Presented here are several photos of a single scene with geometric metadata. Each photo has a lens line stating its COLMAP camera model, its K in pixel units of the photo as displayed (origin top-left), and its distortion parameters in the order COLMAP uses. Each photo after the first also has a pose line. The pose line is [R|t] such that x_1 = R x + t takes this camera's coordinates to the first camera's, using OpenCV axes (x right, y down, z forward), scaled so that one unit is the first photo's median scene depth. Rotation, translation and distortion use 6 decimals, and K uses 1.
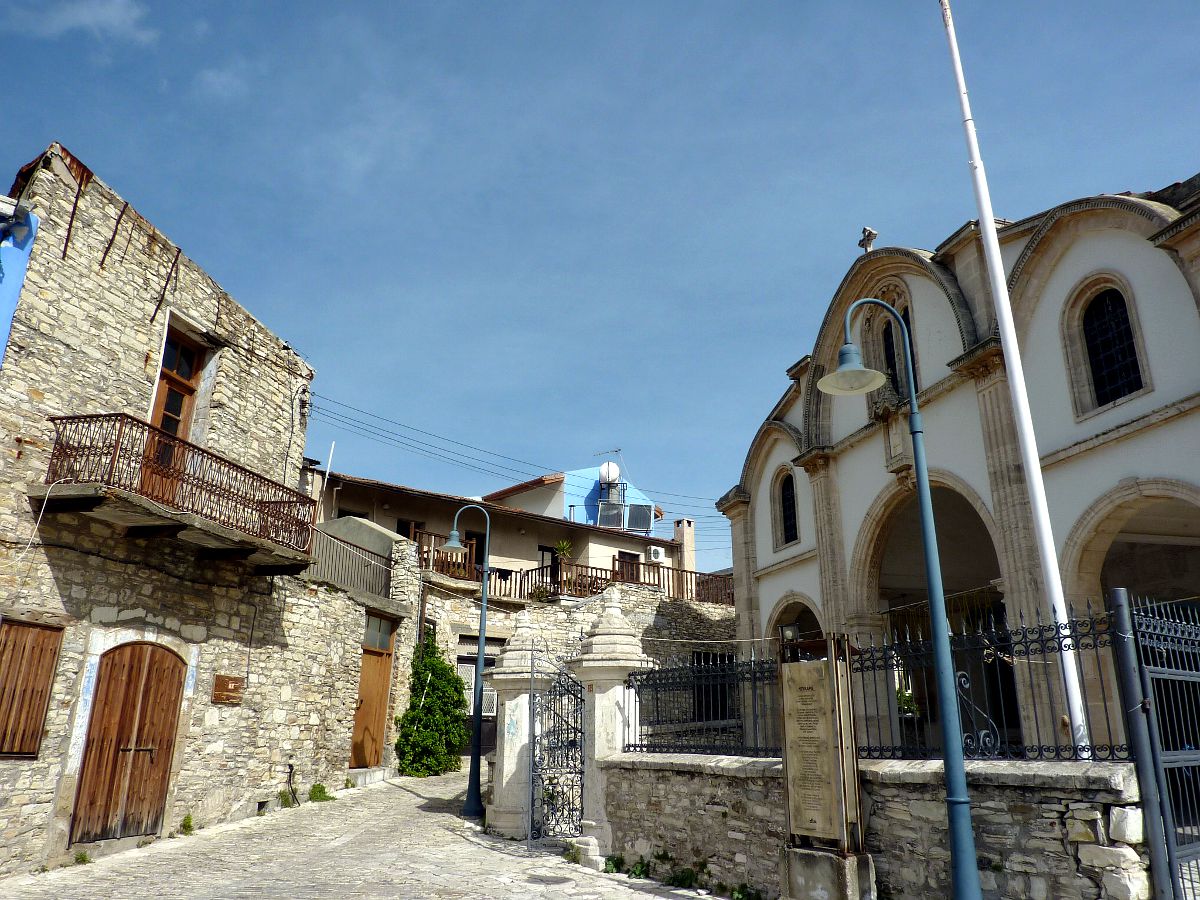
lens RADIAL K [[894.4, 0, 600.0], [0, 894.4, 450.0], [0, 0, 1]] dist [-0.028495, -0.003548]
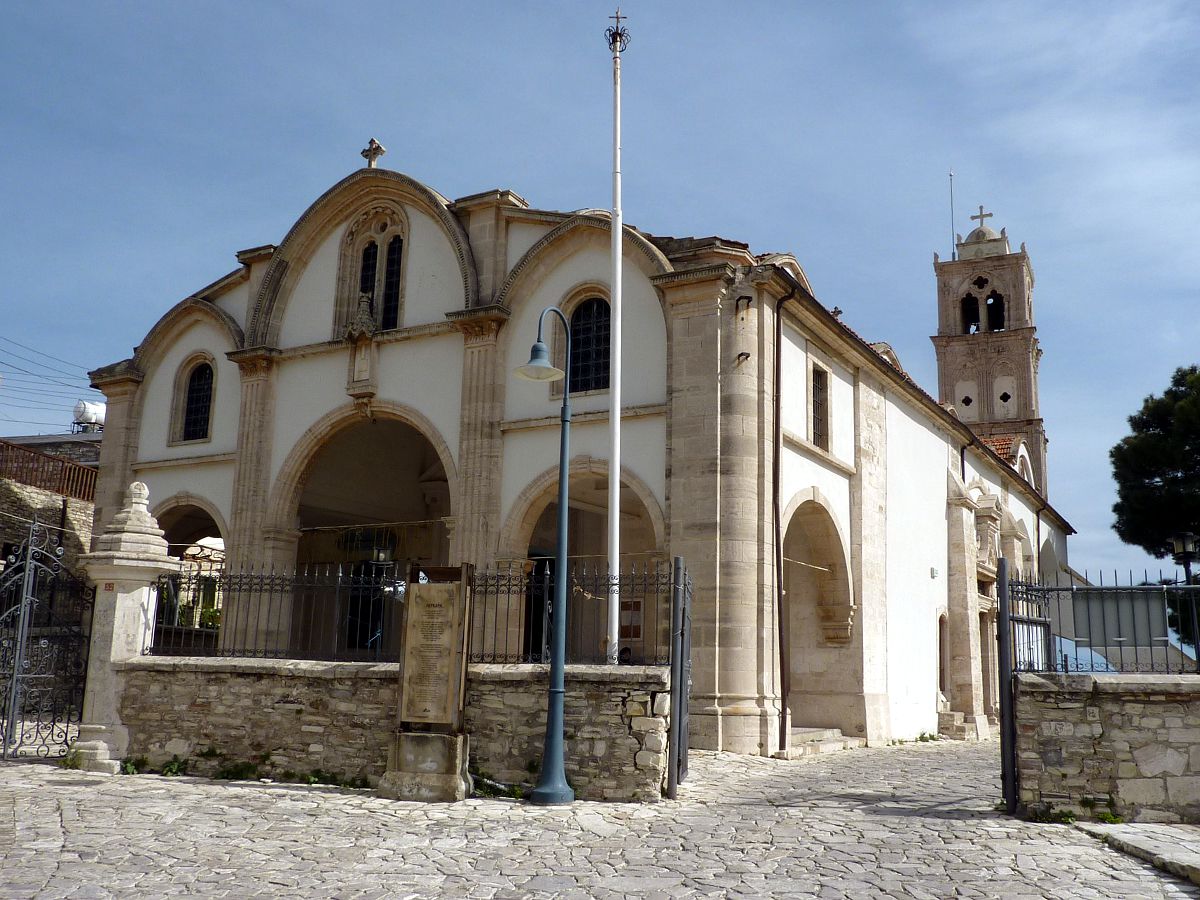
lens RADIAL K [[1180.1, 0, 600.0], [0, 1180.1, 450.0], [0, 0, 1]] dist [-0.065691, -0.016721]
pose [[0.674604, 0.149891, 0.722801, -0.649371], [-0.241838, 0.970006, 0.024557, -0.023766], [-0.697441, -0.191367, 0.690619, -0.174463]]
